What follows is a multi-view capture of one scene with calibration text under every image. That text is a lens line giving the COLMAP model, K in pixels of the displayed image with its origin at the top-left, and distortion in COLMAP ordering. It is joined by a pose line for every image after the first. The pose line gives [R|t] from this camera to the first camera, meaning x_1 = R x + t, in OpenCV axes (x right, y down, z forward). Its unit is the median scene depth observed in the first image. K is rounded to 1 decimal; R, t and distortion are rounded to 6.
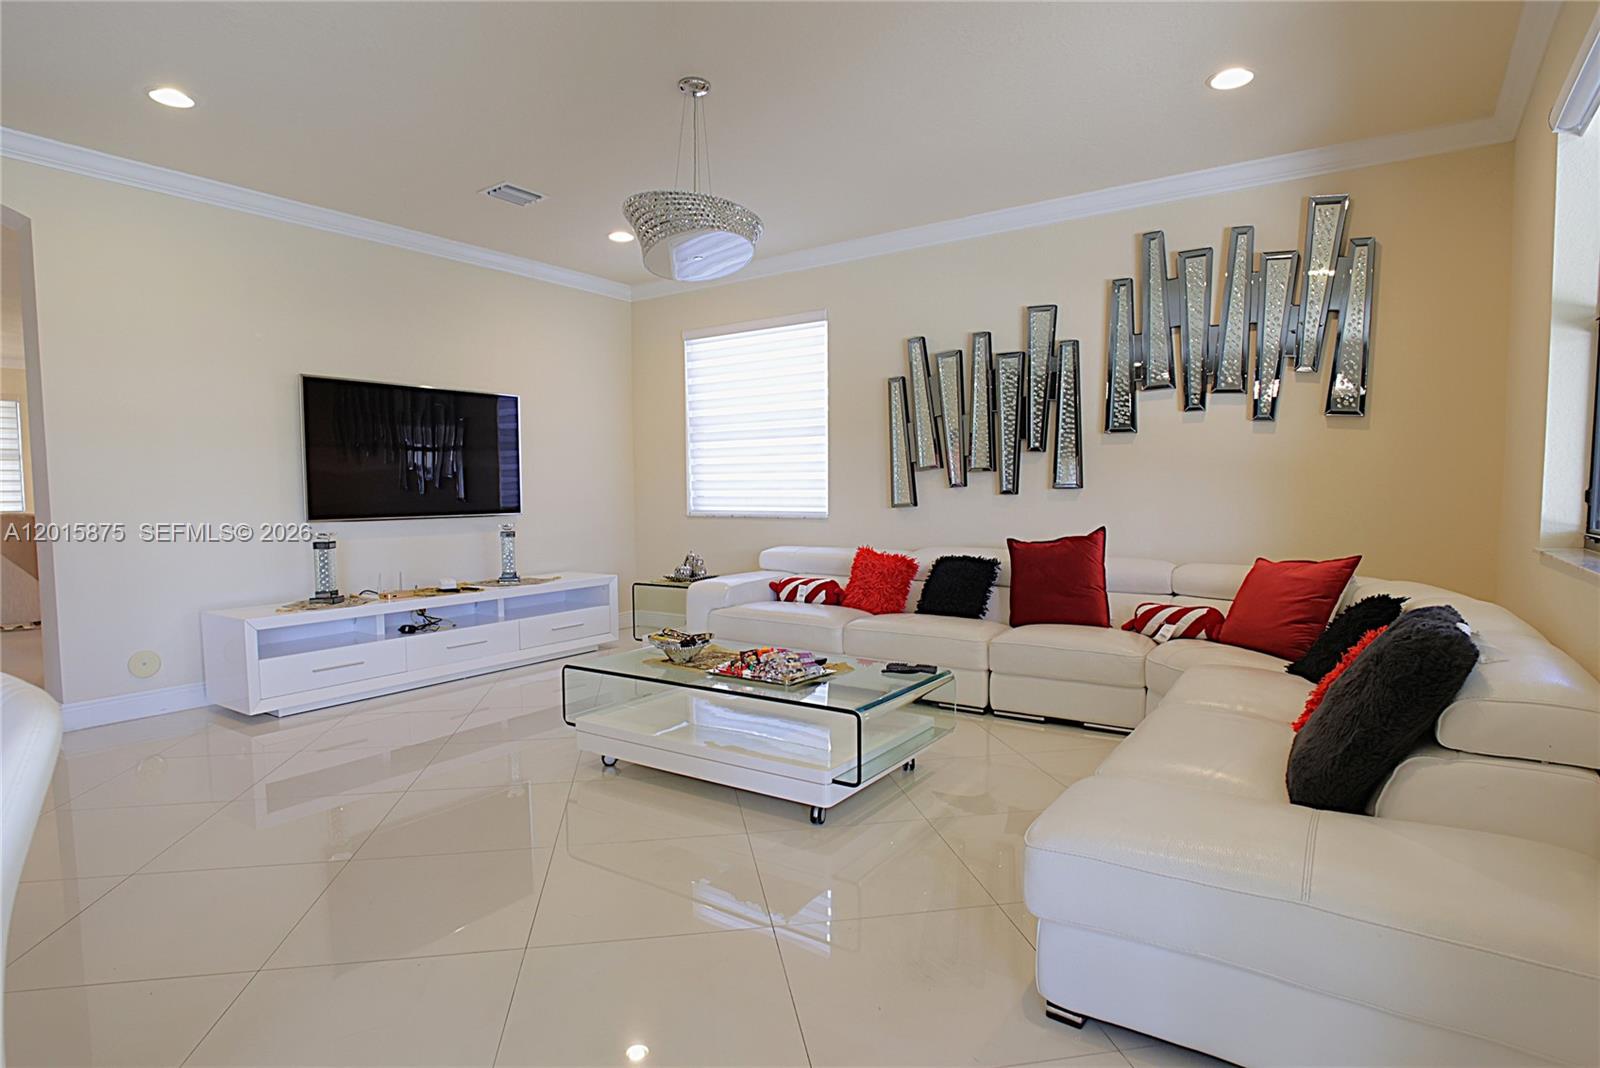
lens RADIAL K [[847.8, 0, 800.5], [0, 847.8, 570.2], [0, 0, 1]] dist [-0.001984, -0.000023]
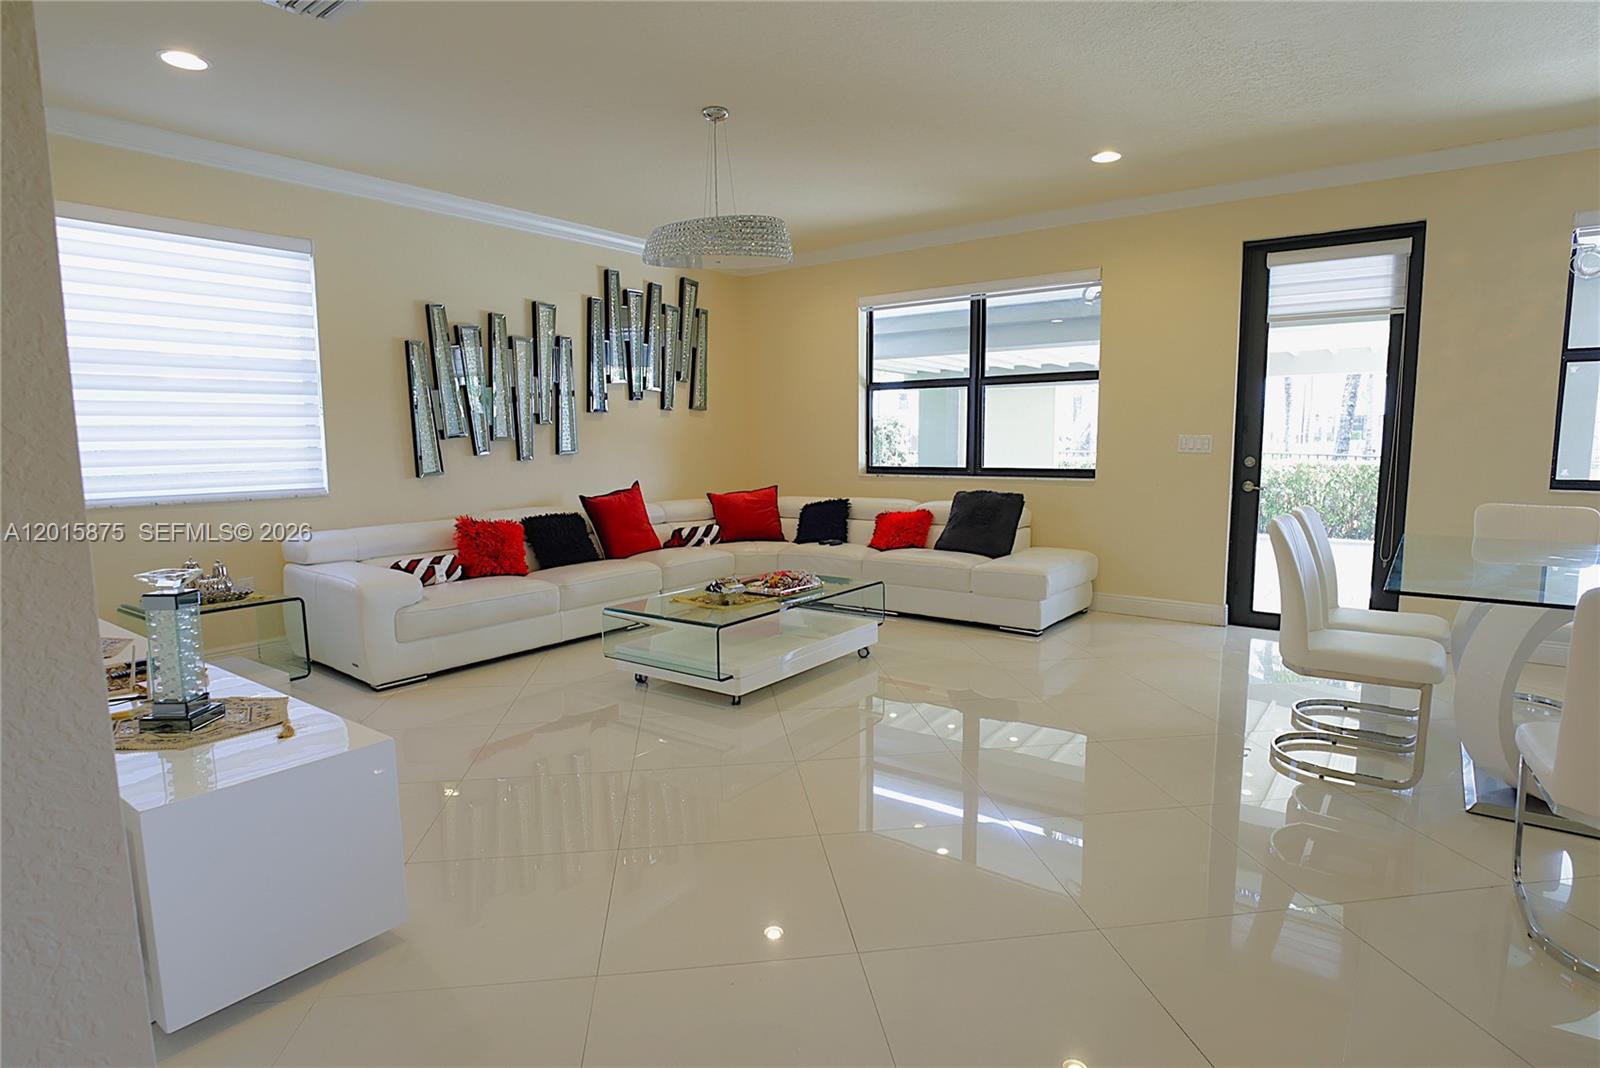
lens RADIAL K [[857.3, 0, 800.0], [0, 857.3, 534.0], [0, 0, 1]] dist [-0.001909, 0.000363]
pose [[0.031220, -0.102259, 0.994268, -0.894325], [0.111477, 0.988903, 0.098207, -0.061566], [-0.993276, 0.107772, 0.042273, 0.578177]]
